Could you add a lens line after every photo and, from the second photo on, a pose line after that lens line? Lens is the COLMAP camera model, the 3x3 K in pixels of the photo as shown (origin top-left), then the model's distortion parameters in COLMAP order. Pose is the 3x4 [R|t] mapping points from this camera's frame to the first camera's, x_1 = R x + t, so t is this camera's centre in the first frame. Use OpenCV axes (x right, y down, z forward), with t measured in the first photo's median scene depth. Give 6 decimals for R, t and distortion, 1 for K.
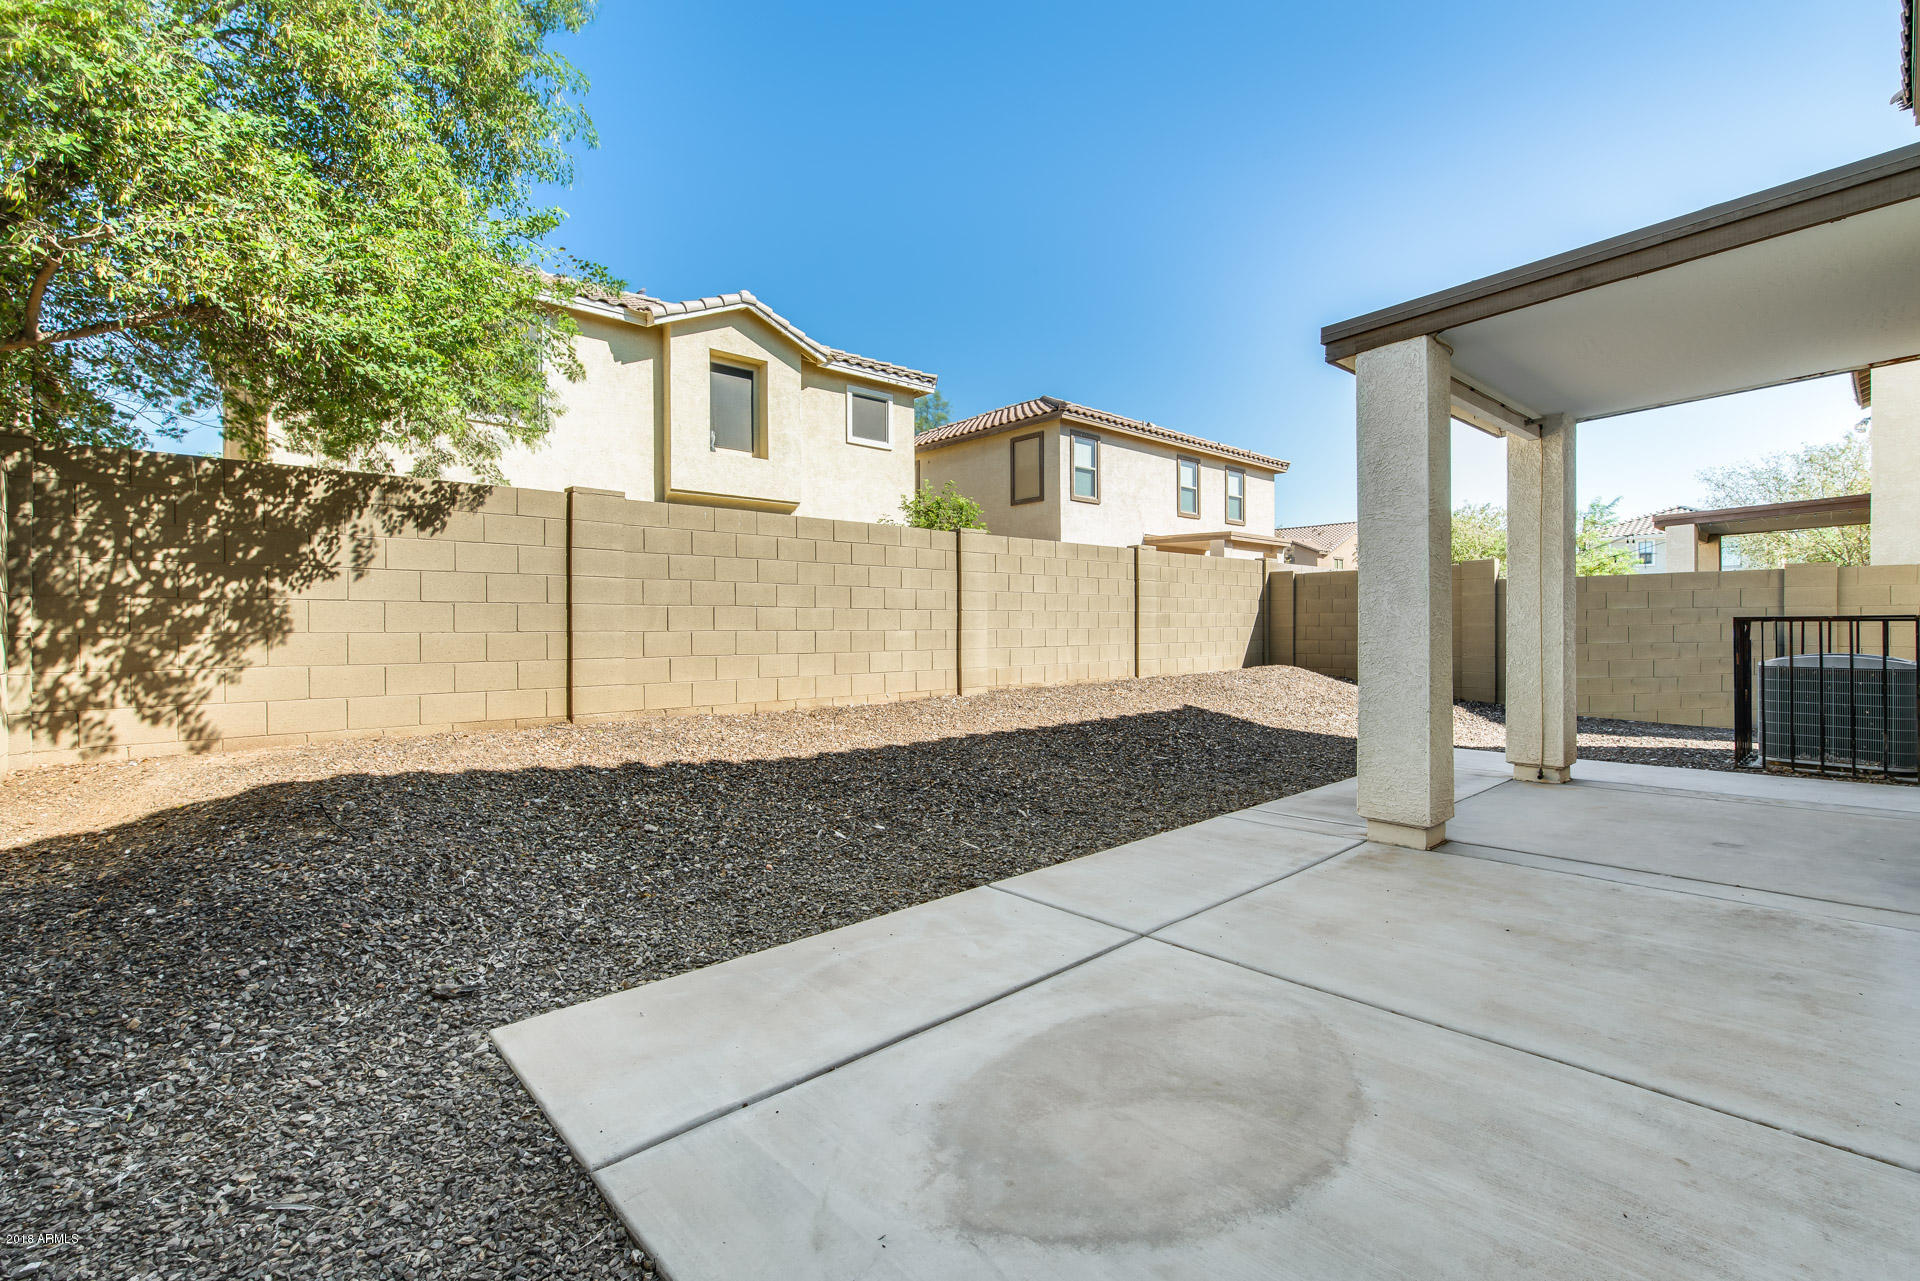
lens RADIAL K [[823.1, 0, 960.0], [0, 823.1, 640.5], [0, 0, 1]] dist [0.000097, -0.000411]
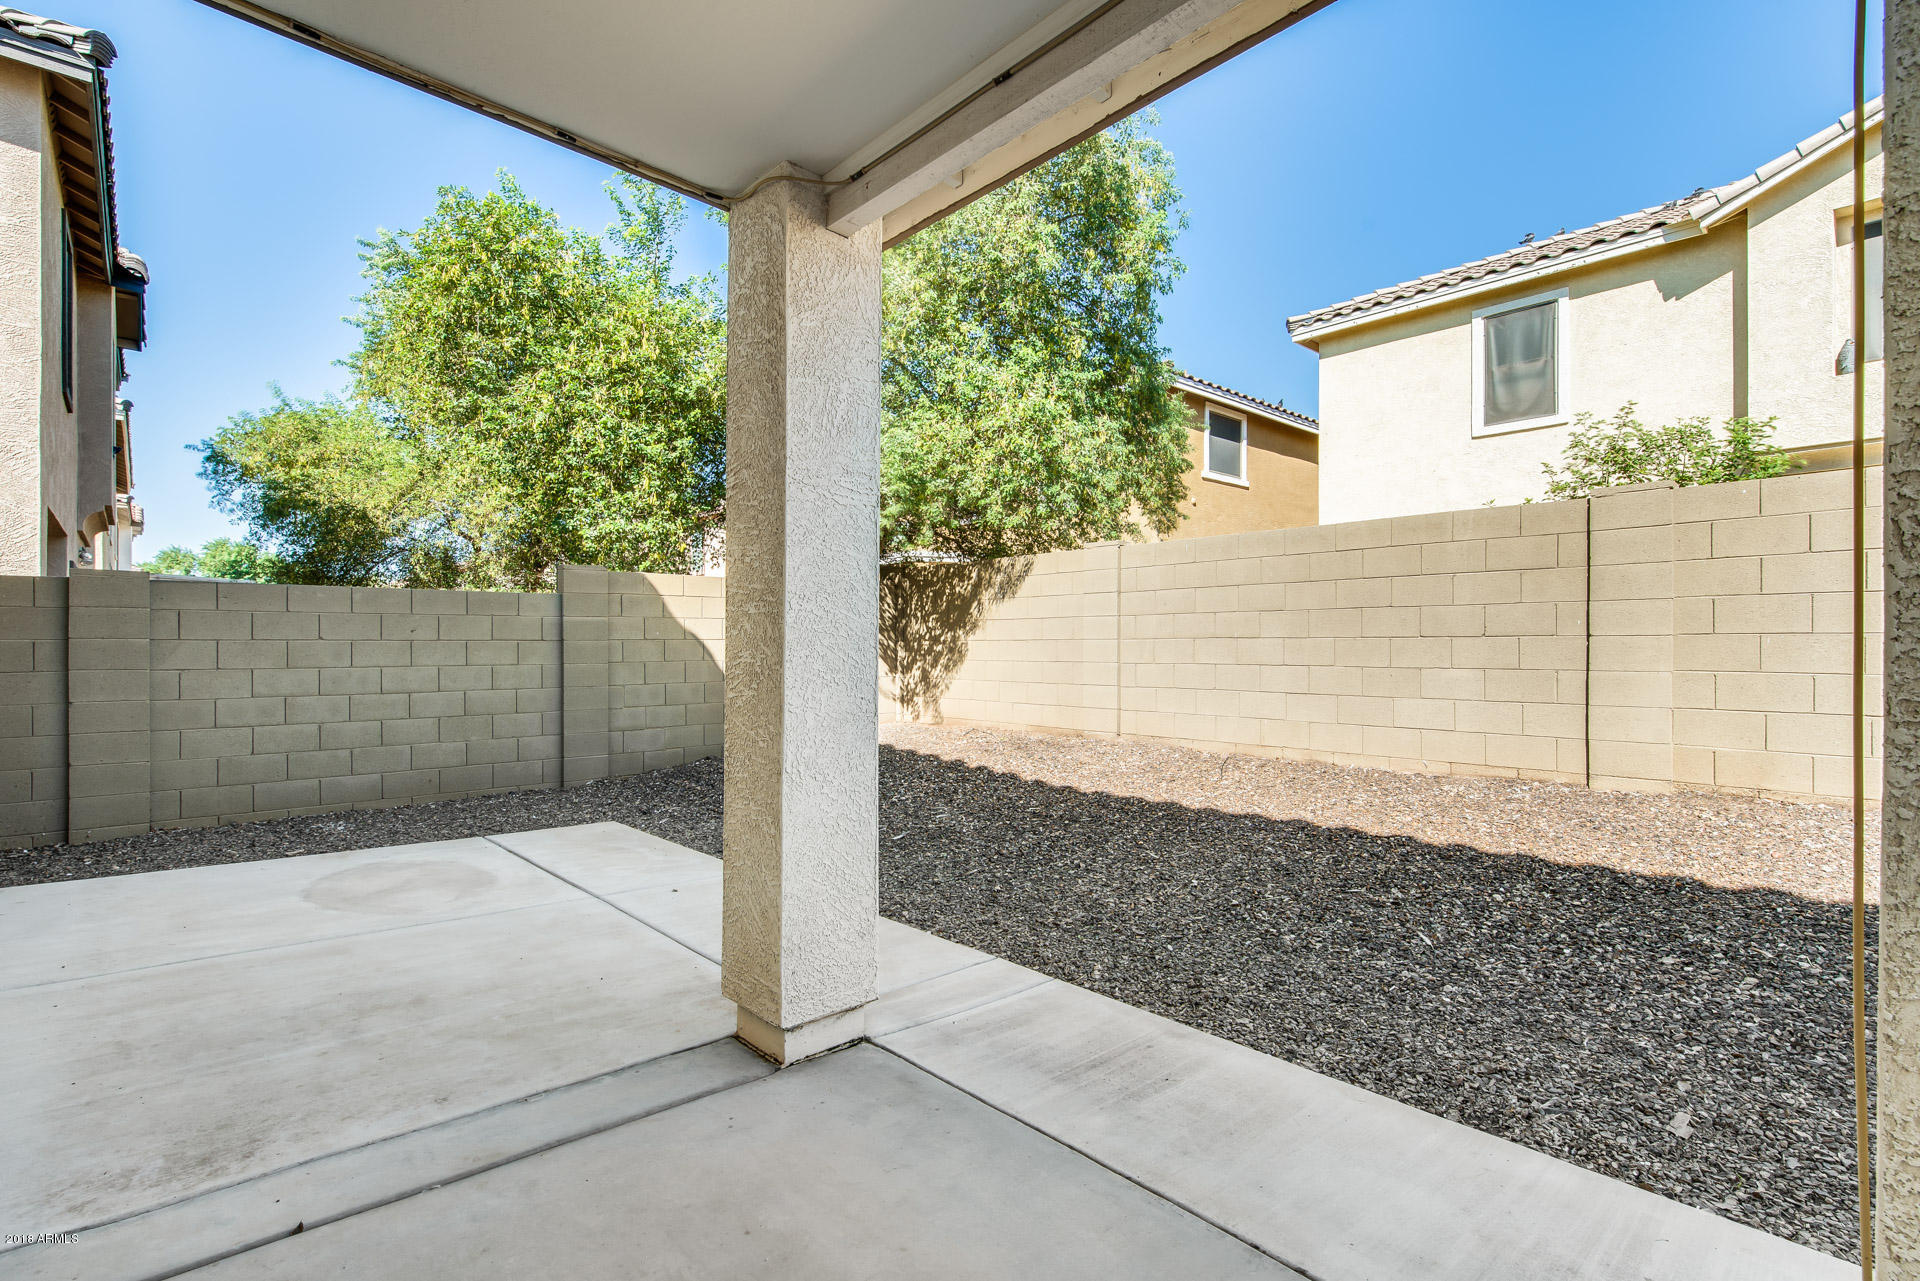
lens RADIAL K [[890.1, 0, 964.7], [0, 890.1, 658.4], [0, 0, 1]] dist [0.001987, 0.000614]
pose [[0.025955, 0.011254, -0.999600, 1.184913], [-0.017729, 0.999785, 0.010796, -0.037530], [0.999506, 0.017442, 0.026149, 1.099268]]
